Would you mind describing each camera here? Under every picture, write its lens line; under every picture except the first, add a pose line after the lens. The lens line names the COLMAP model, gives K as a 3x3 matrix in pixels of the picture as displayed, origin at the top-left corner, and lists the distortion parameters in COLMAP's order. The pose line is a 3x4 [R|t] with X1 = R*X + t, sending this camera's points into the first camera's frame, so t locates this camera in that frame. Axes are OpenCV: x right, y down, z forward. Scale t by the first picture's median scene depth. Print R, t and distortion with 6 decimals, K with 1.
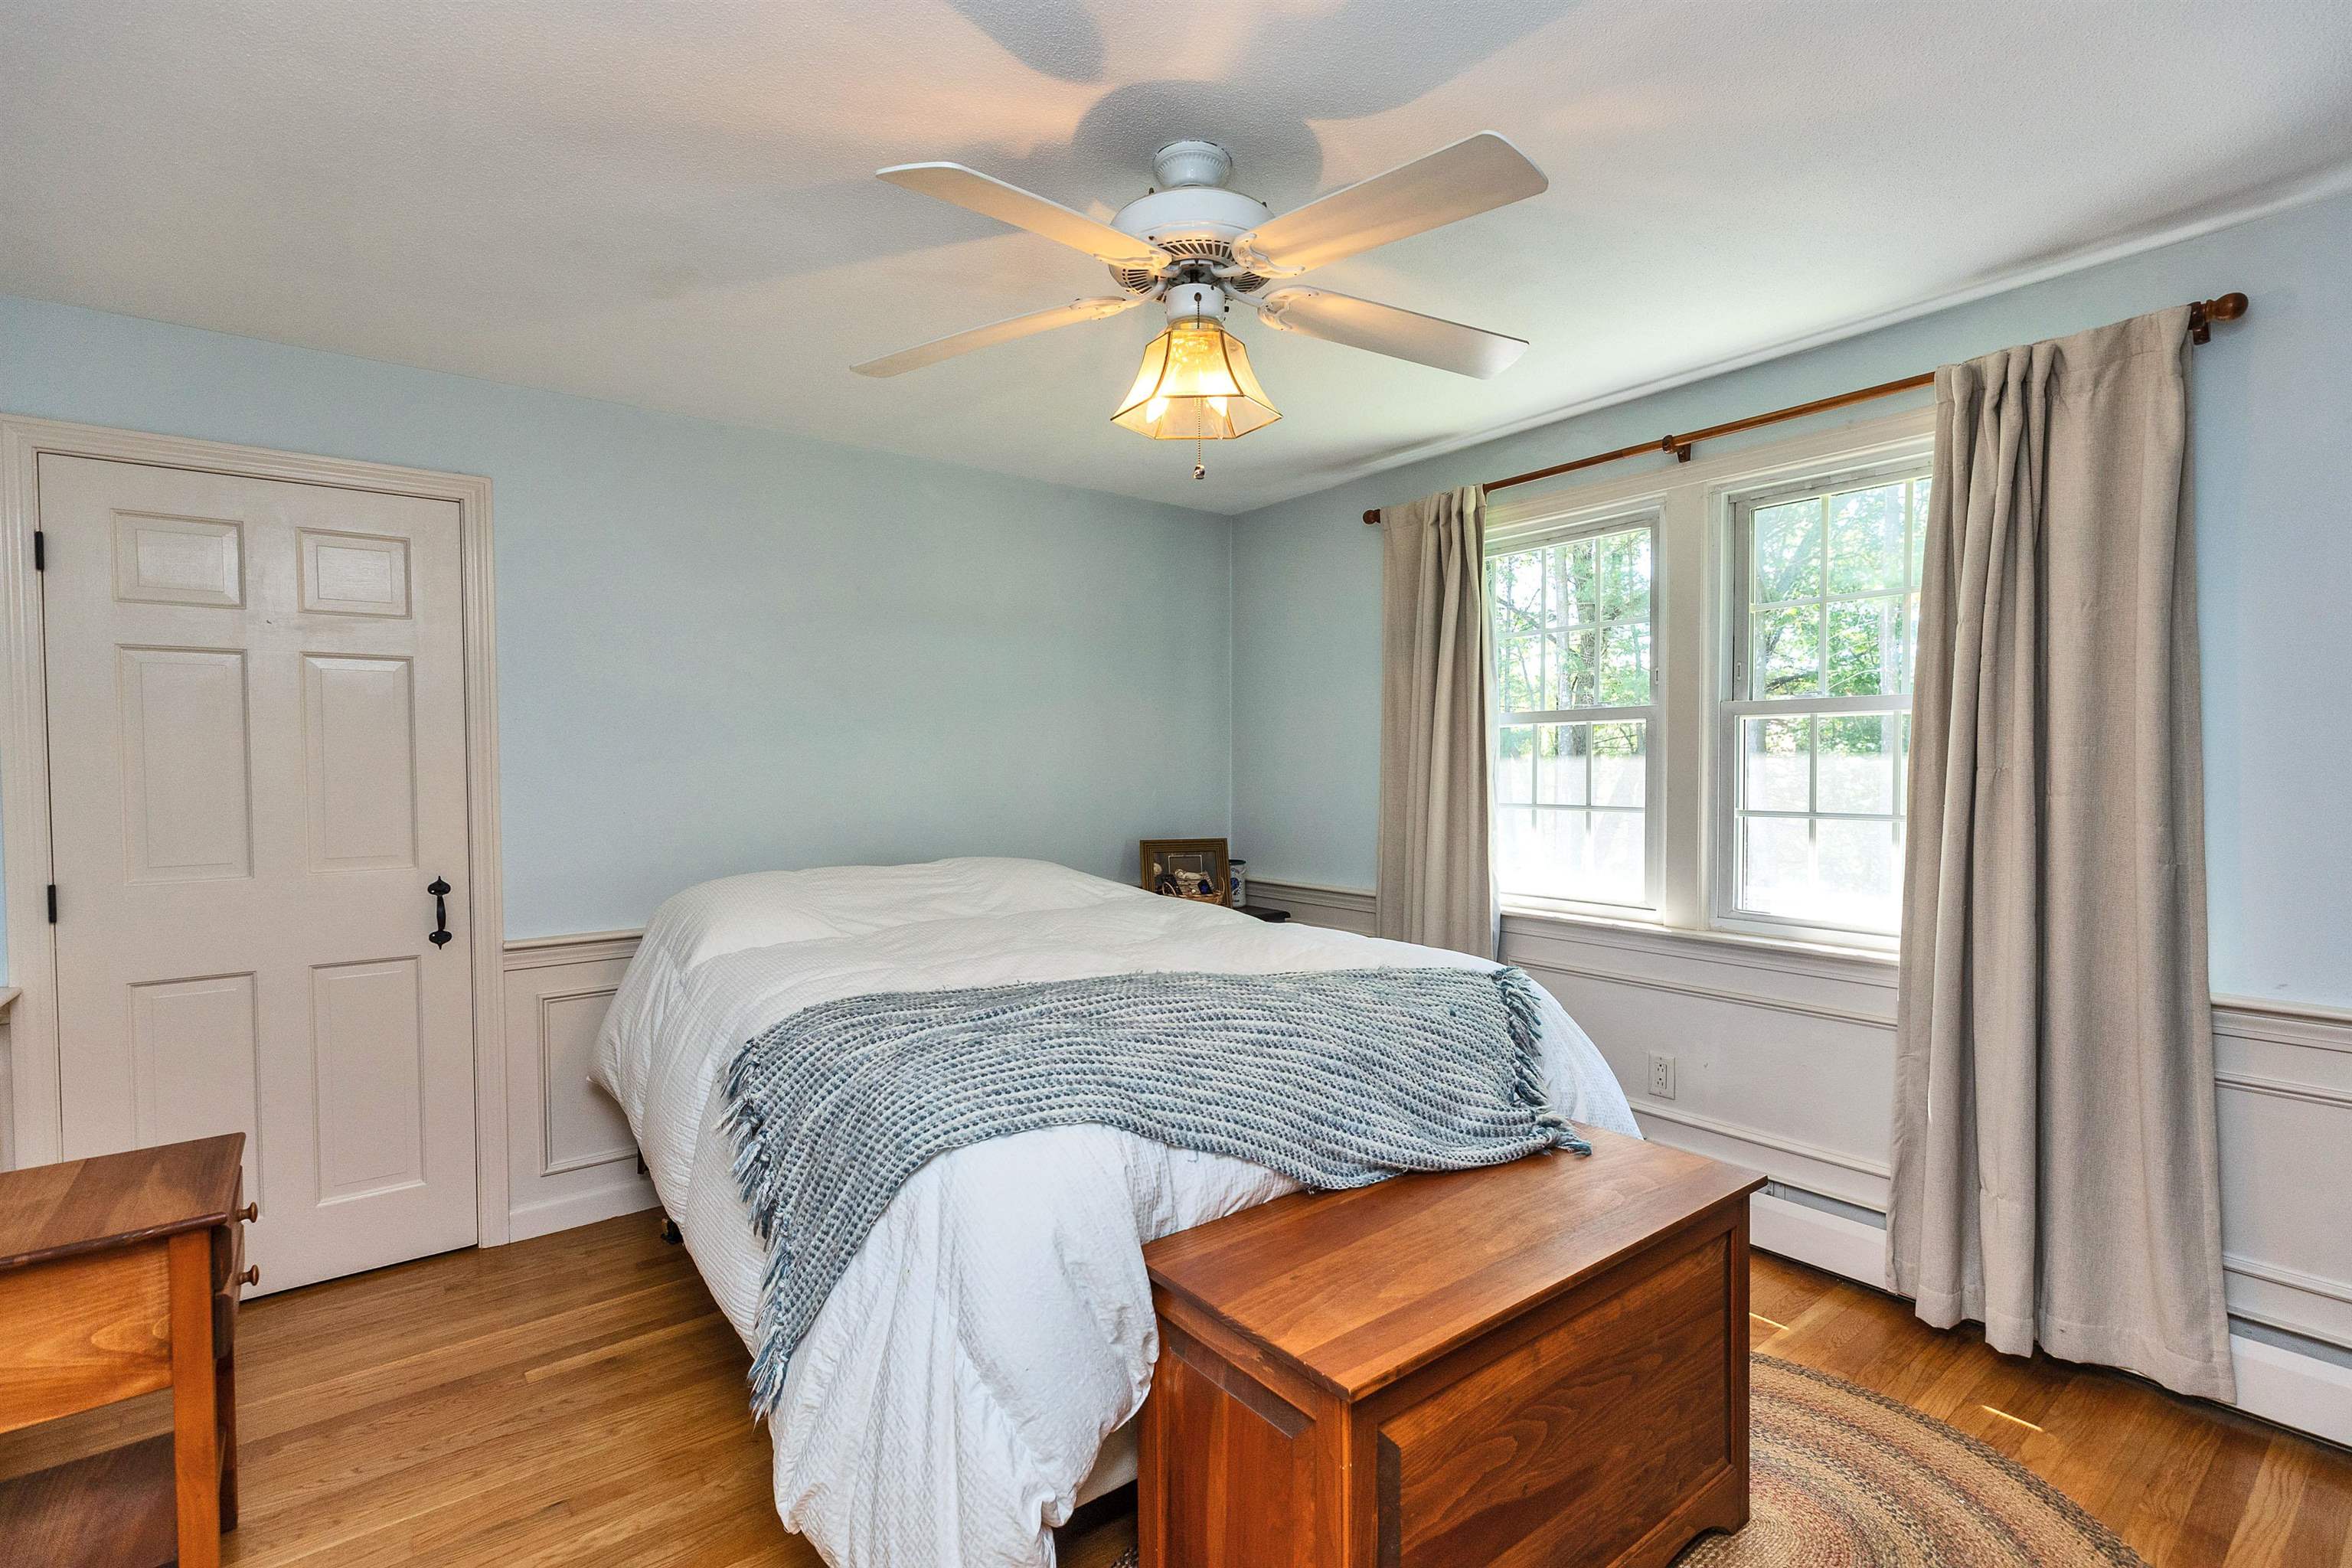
lens RADIAL K [[1053.9, 0, 1181.3], [0, 1053.9, 783.0], [0, 0, 1]] dist [0.009166, -0.001025]
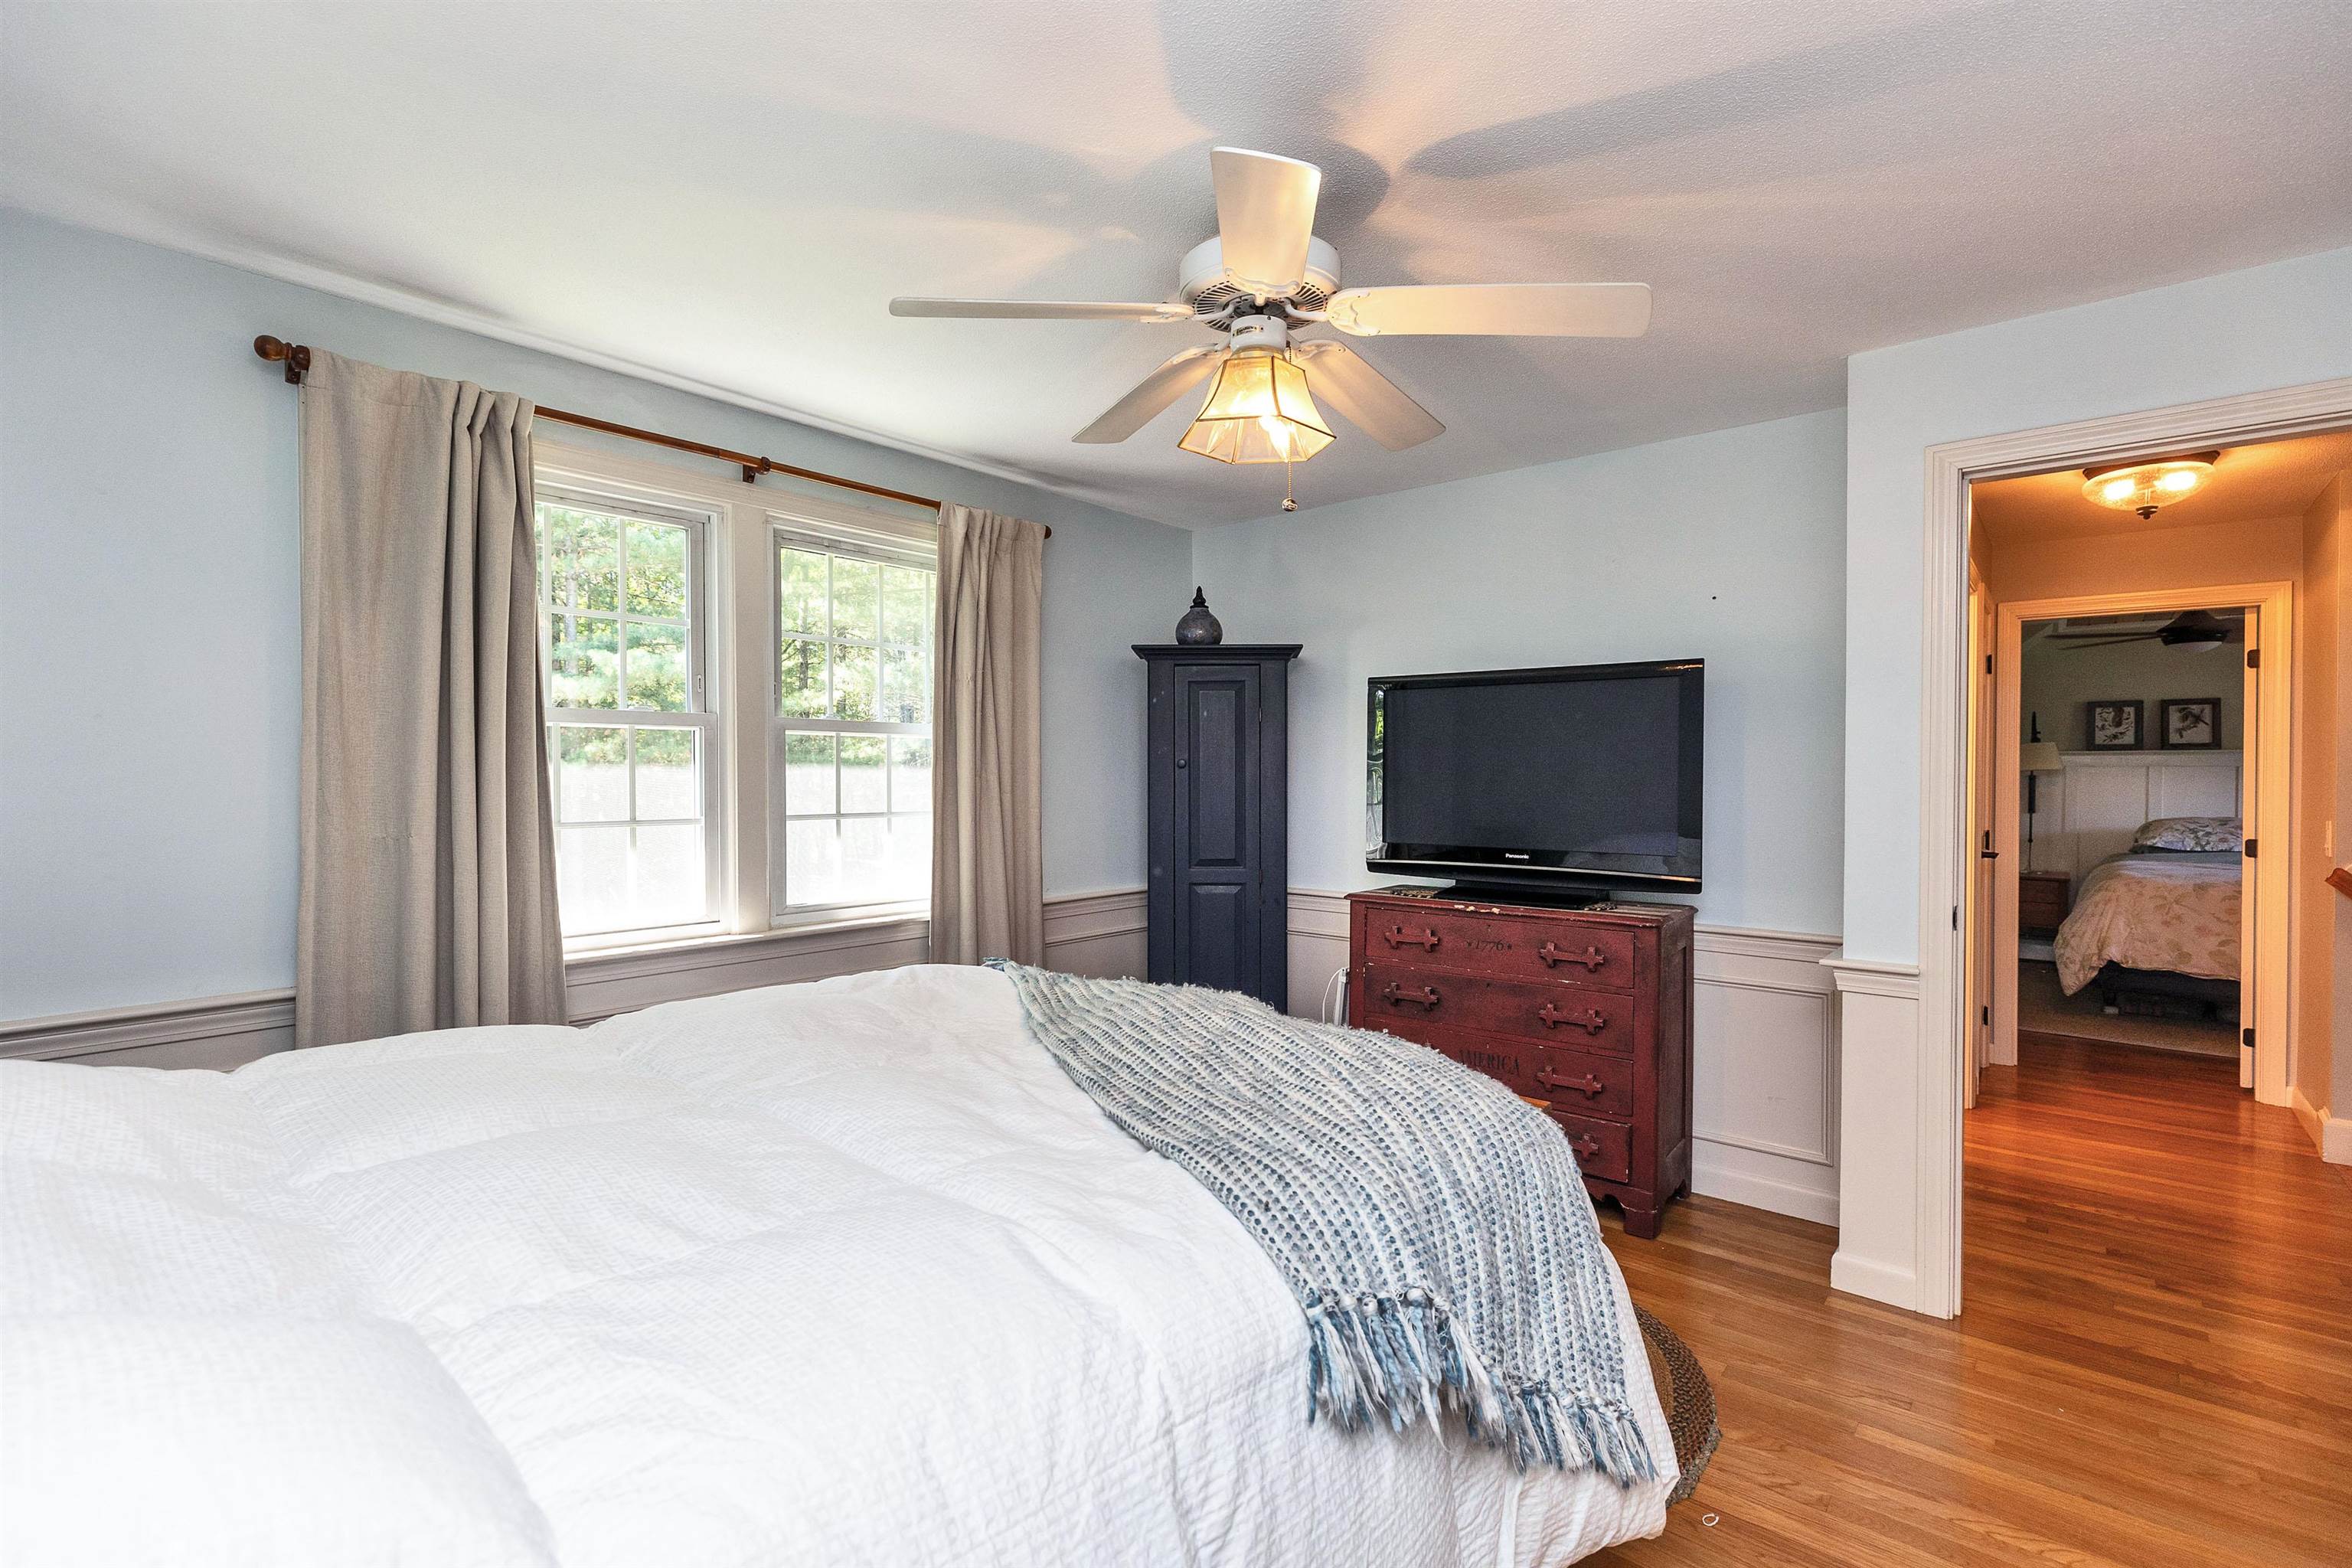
lens RADIAL K [[1053.9, 0, 1181.3], [0, 1053.9, 783.0], [0, 0, 1]] dist [0.009166, -0.001025]
pose [[-0.189957, -0.004414, 0.981782, -0.627798], [0.015135, 0.999858, 0.007423, -0.010183], [-0.981676, 0.016269, -0.189864, 0.789157]]
